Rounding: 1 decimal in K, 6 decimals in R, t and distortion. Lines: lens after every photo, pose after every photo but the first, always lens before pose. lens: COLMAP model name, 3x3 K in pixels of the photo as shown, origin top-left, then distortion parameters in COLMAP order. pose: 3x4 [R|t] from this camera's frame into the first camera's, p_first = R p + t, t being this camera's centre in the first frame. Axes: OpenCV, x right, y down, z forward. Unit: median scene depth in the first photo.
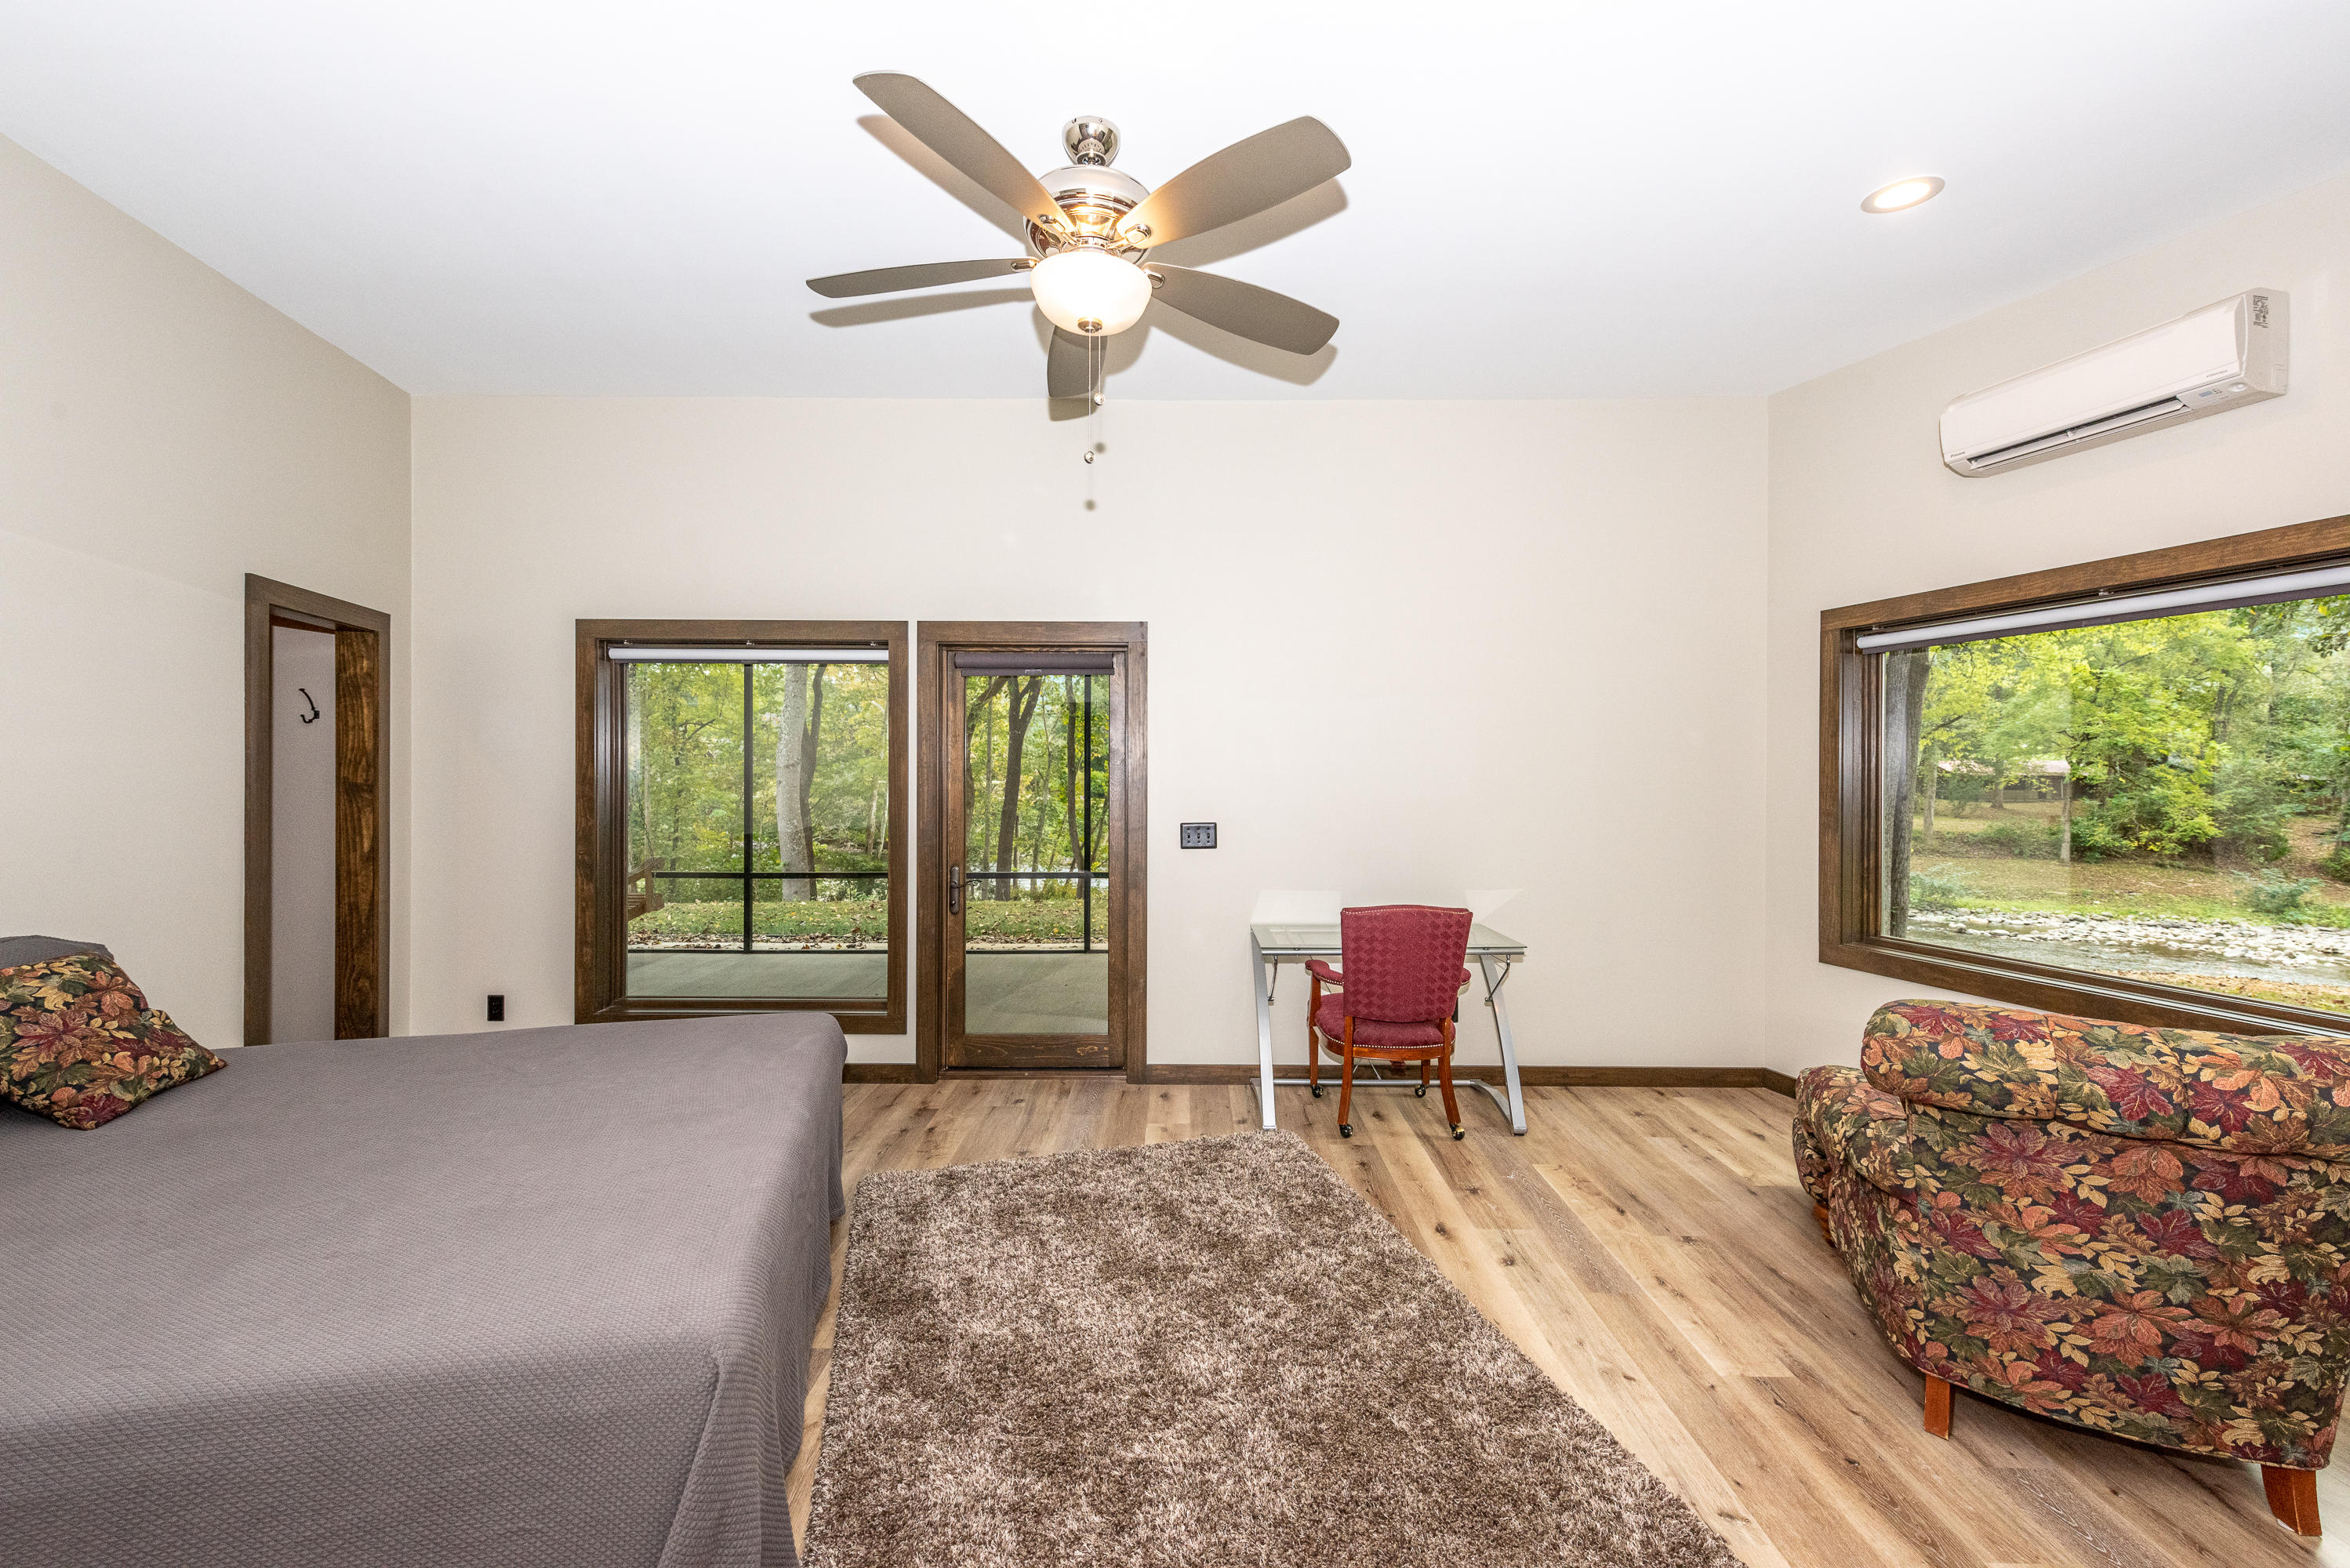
lens RADIAL K [[954.3, 0, 1175.8], [0, 954.3, 764.5], [0, 0, 1]] dist [0.003777, 0.000149]
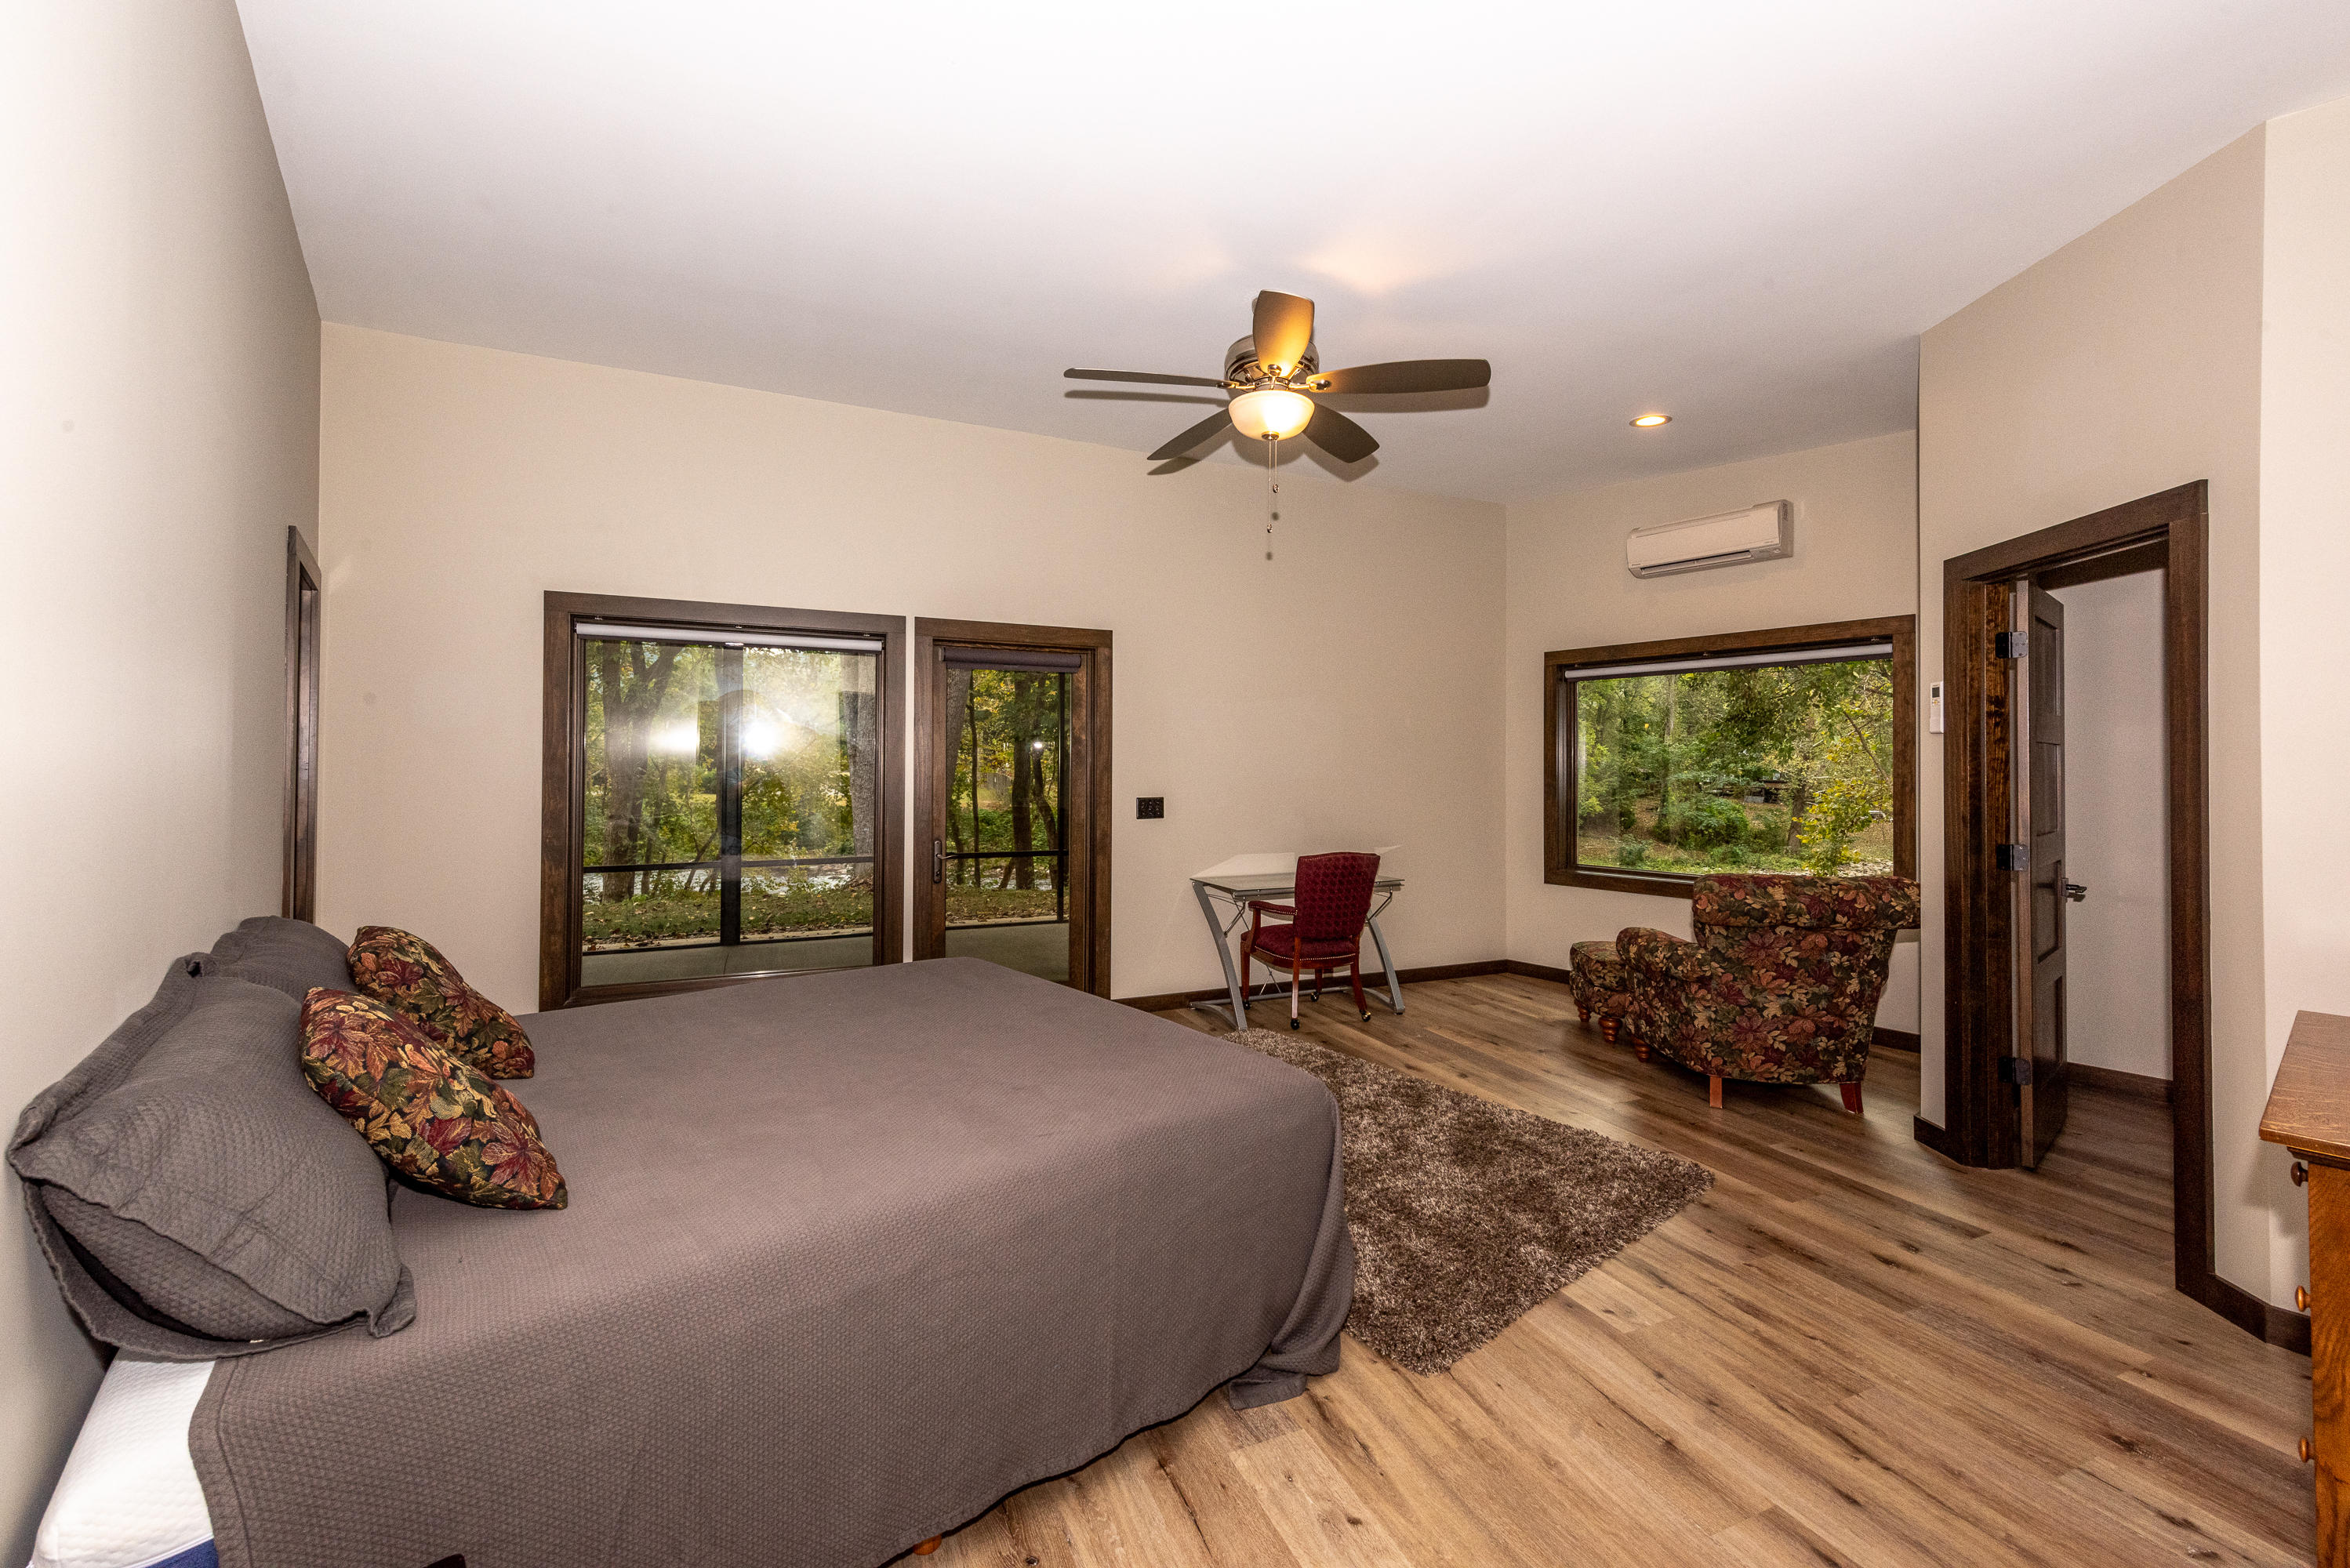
lens RADIAL K [[964.0, 0, 1173.7], [0, 964.0, 745.7], [0, 0, 1]] dist [0.013512, 0.000106]
pose [[0.908311, 0.010953, 0.418152, -0.600994], [-0.005336, 0.999879, -0.014602, 0.016490], [-0.418262, 0.011032, 0.908260, -0.176280]]
